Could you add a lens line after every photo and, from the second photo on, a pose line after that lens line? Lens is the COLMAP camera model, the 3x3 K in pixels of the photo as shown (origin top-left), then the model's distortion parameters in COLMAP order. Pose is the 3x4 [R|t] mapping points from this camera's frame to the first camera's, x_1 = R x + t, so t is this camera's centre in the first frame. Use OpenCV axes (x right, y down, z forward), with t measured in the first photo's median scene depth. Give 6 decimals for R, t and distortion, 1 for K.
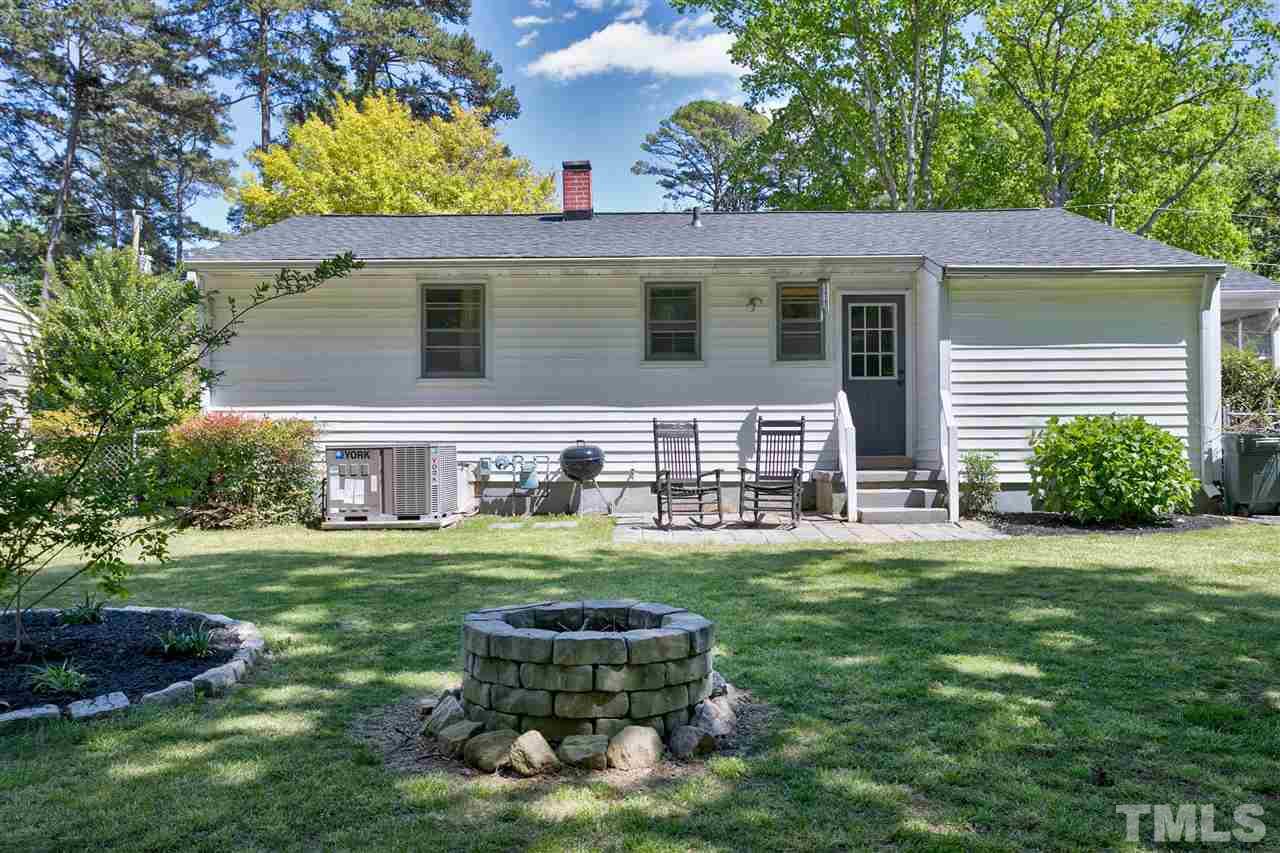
lens RADIAL K [[992.8, 0, 637.4], [0, 992.8, 422.0], [0, 0, 1]] dist [0.001531, 0.009049]
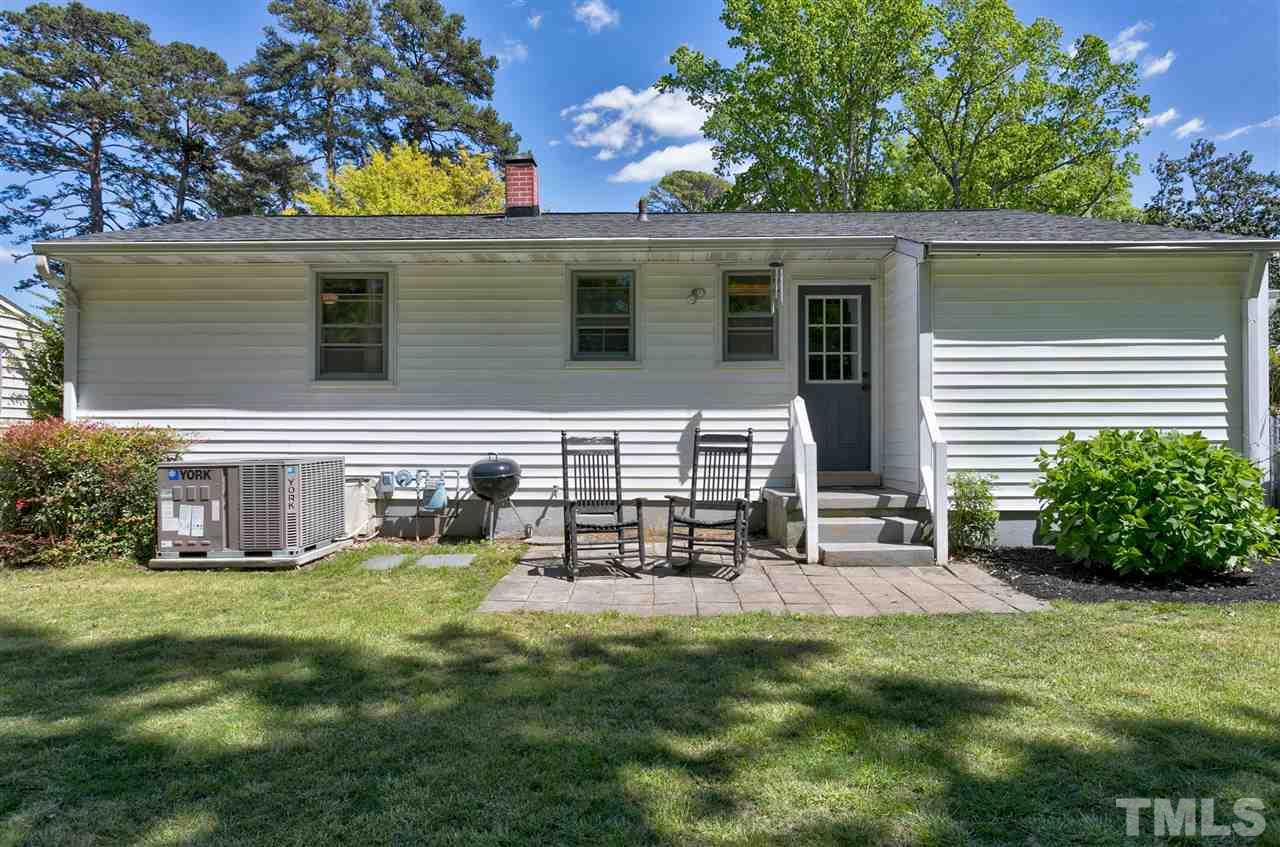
lens RADIAL K [[747.2, 0, 640.0], [0, 747.2, 423.5], [0, 0, 1]] dist [-0.001991, -0.000898]
pose [[0.999975, 0.002993, 0.006481, 0.064197], [-0.003046, 0.999962, 0.008198, -0.012474], [-0.006456, -0.008218, 0.999945, 0.348130]]
